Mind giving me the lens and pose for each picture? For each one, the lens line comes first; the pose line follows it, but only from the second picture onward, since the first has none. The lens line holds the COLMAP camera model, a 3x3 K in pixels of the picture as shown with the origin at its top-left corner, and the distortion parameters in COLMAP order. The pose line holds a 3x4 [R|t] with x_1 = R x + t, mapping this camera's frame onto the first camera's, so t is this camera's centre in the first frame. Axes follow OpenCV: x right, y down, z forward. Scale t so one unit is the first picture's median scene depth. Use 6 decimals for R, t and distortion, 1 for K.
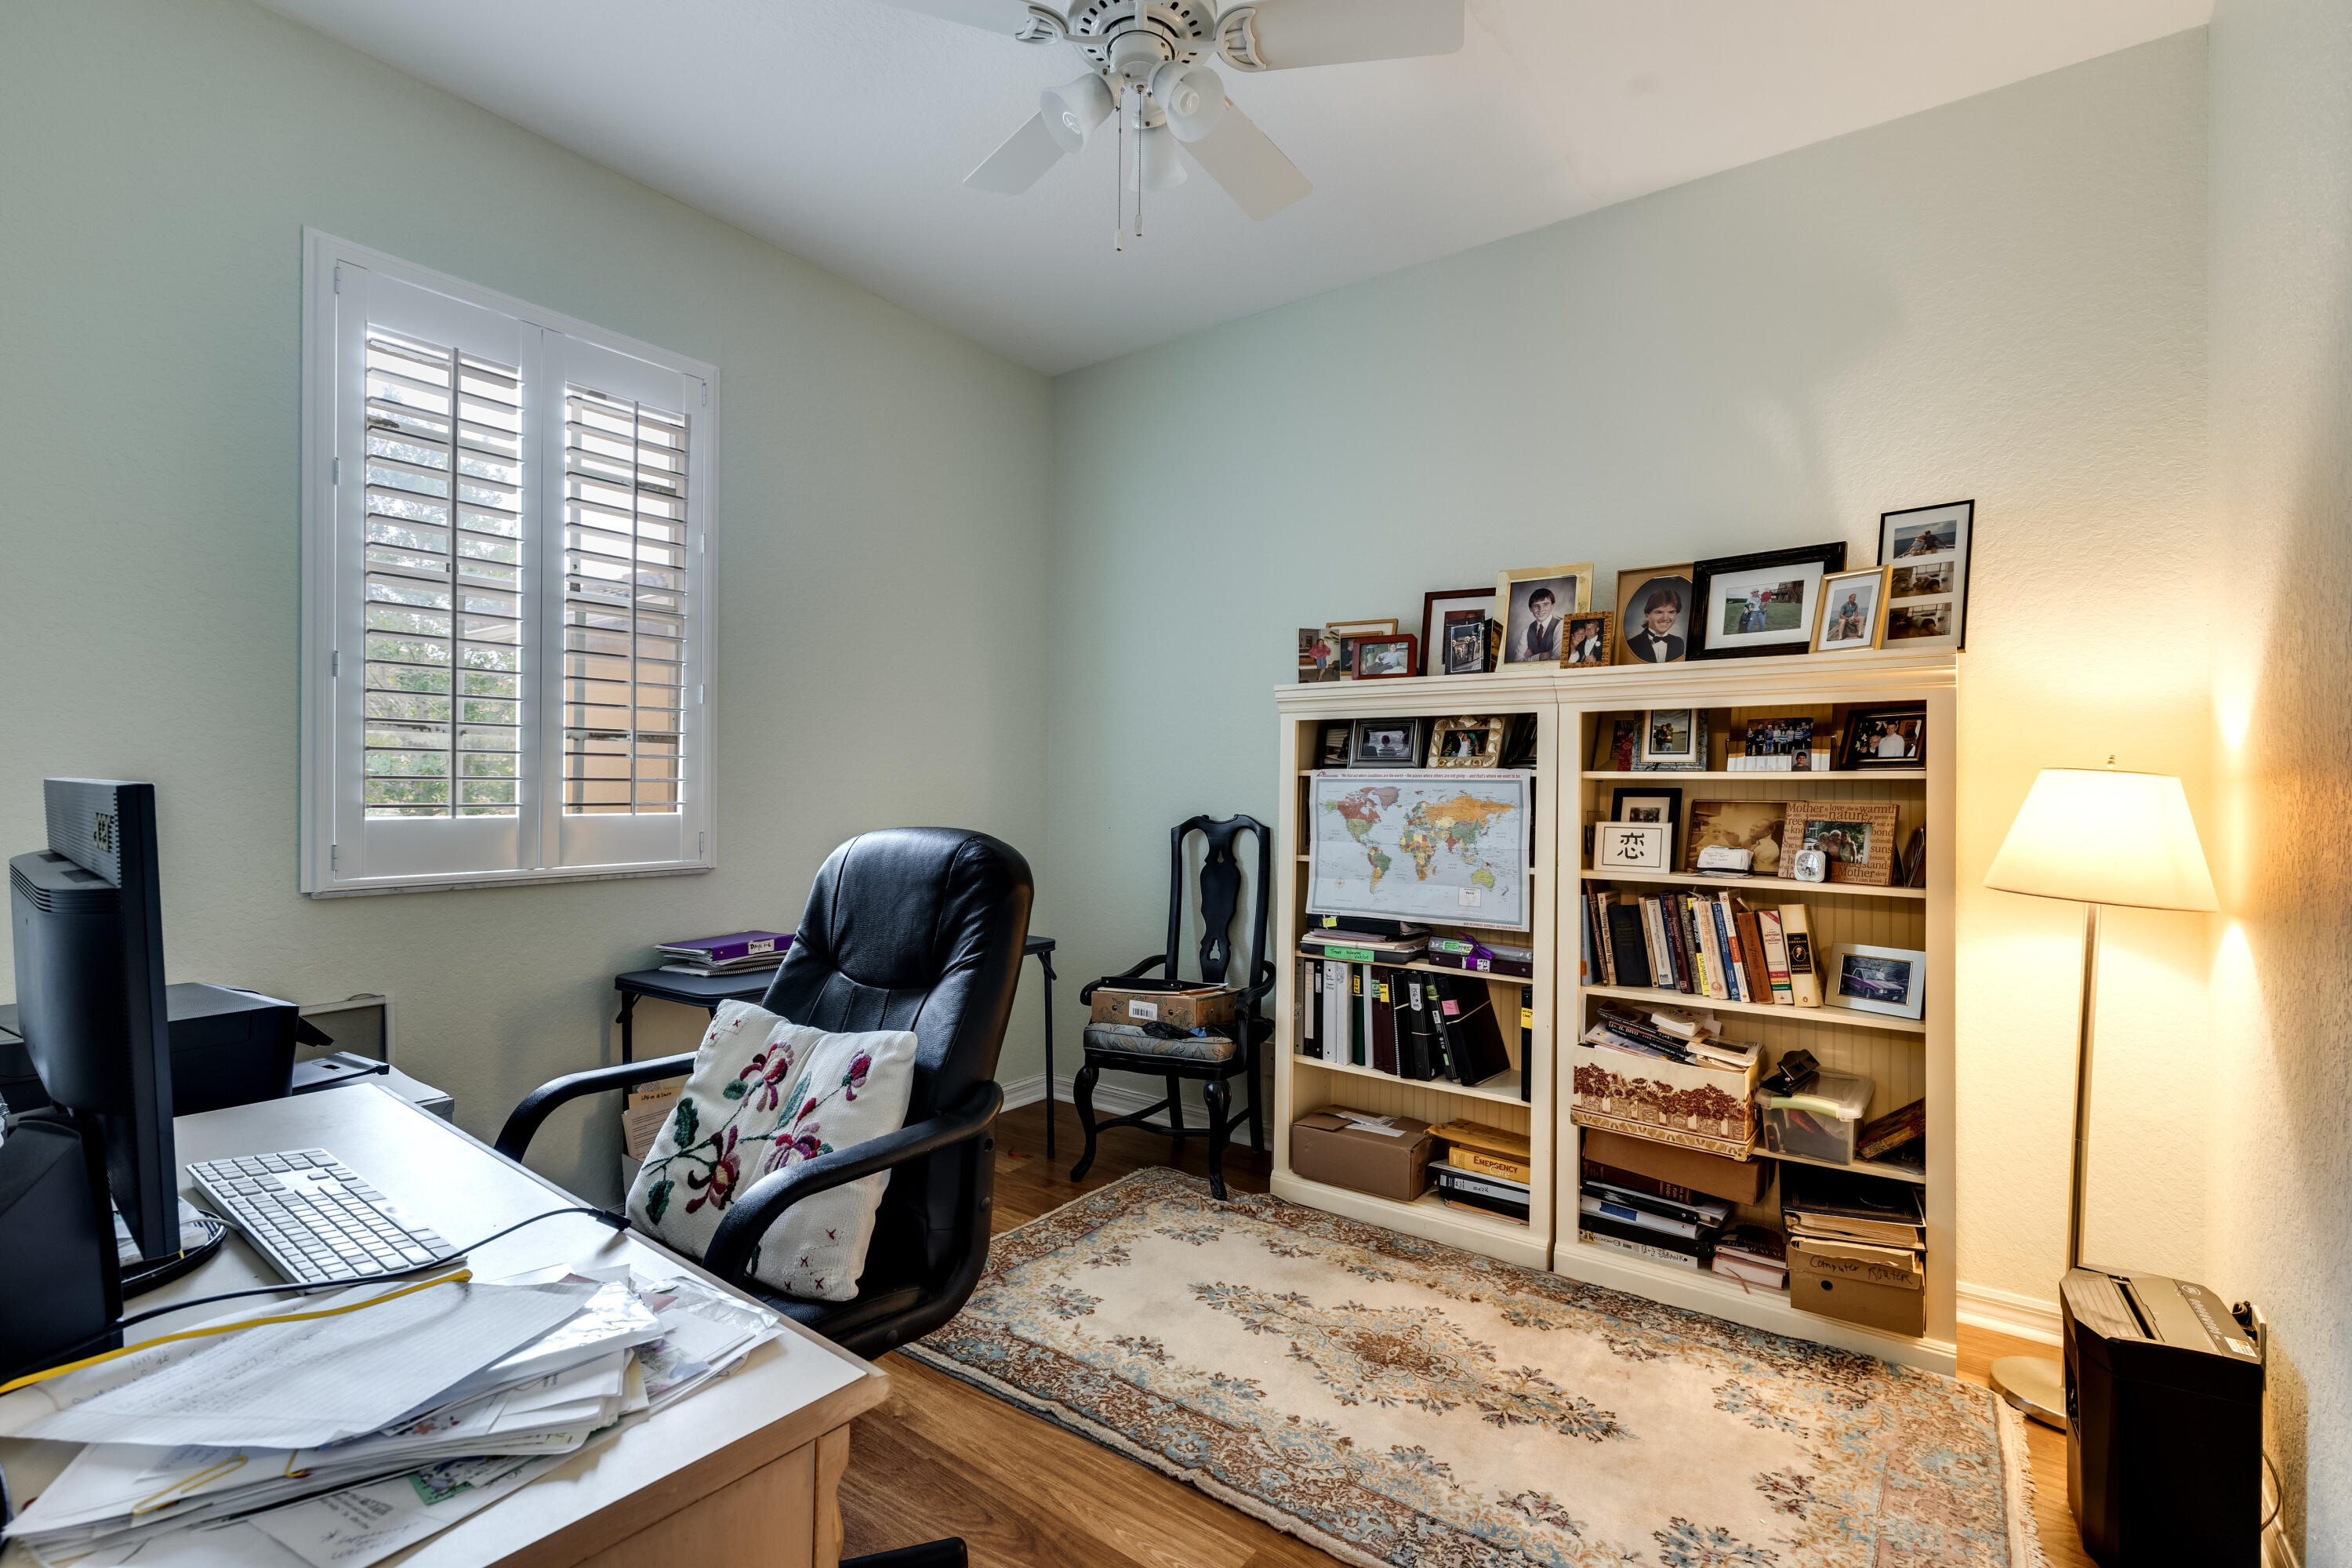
lens RADIAL K [[1073.8, 0, 1176.3], [0, 1073.8, 790.0], [0, 0, 1]] dist [0.004042, -0.000145]
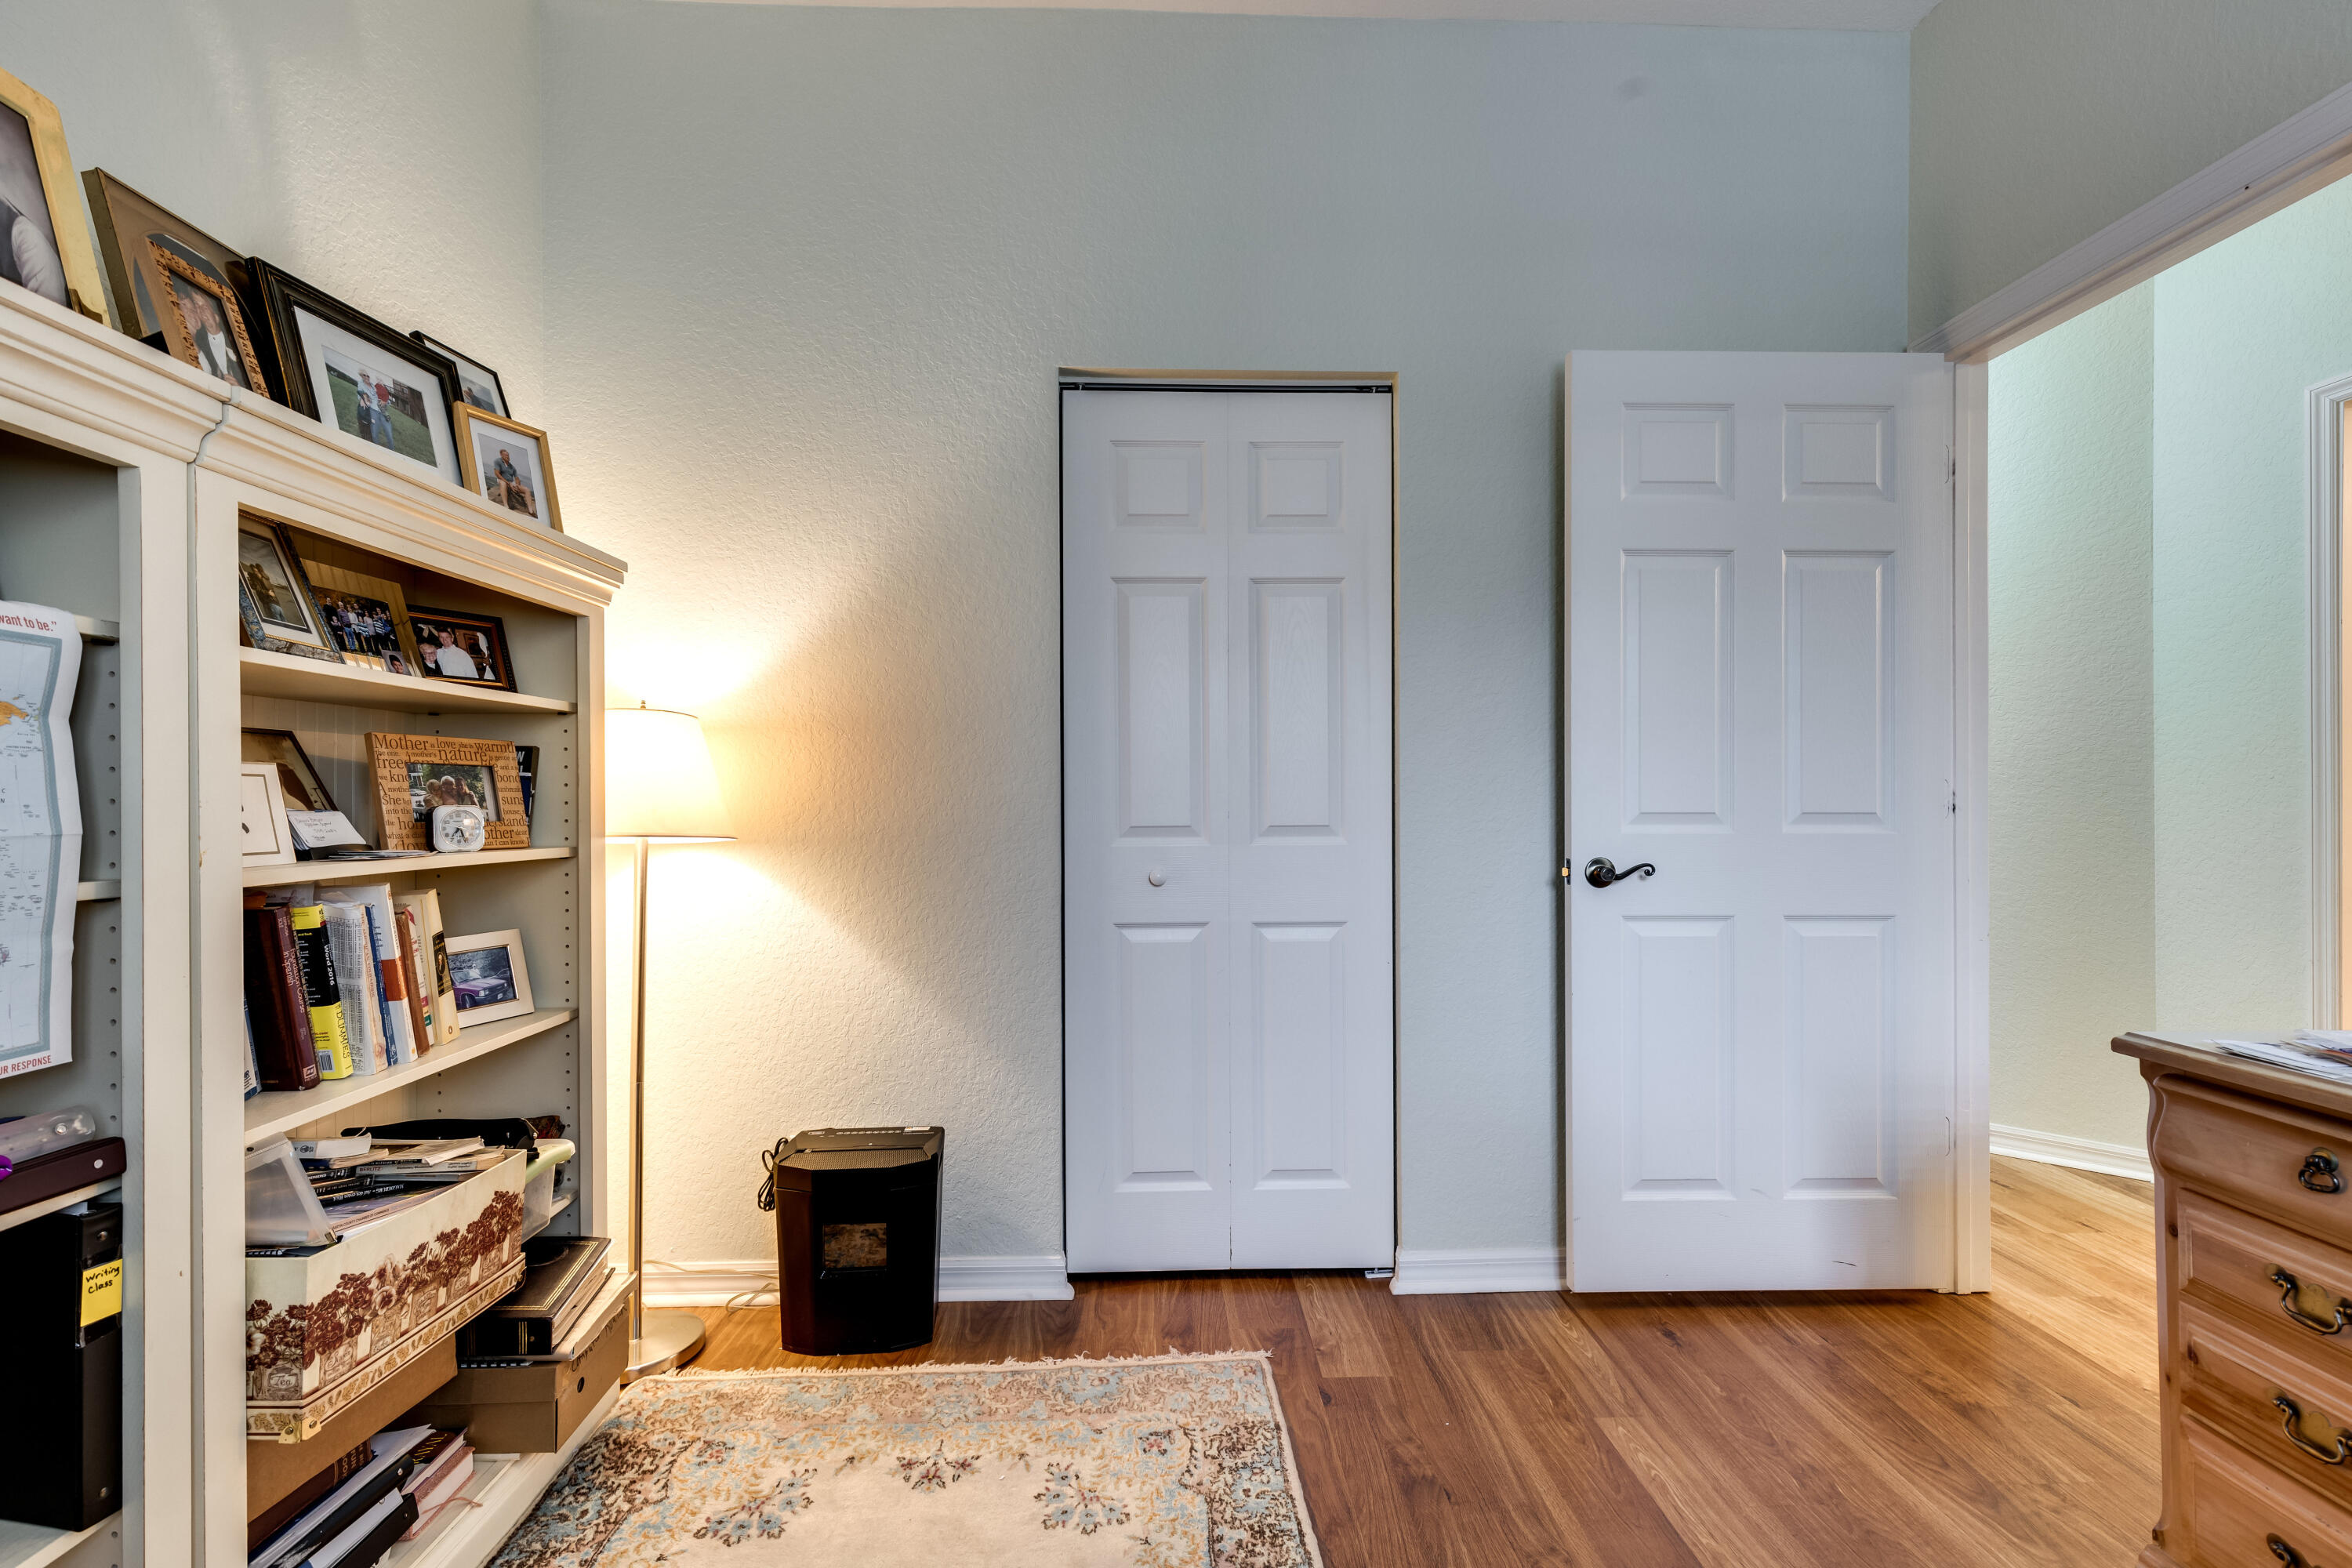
lens RADIAL K [[1073.8, 0, 1182.0], [0, 1073.8, 796.7], [0, 0, 1]] dist [0.004042, -0.000145]
pose [[-0.640741, -0.005791, 0.767735, -0.212183], [-0.002928, 0.999983, 0.005099, 0.044799], [-0.767751, 0.001019, -0.640747, 1.058885]]
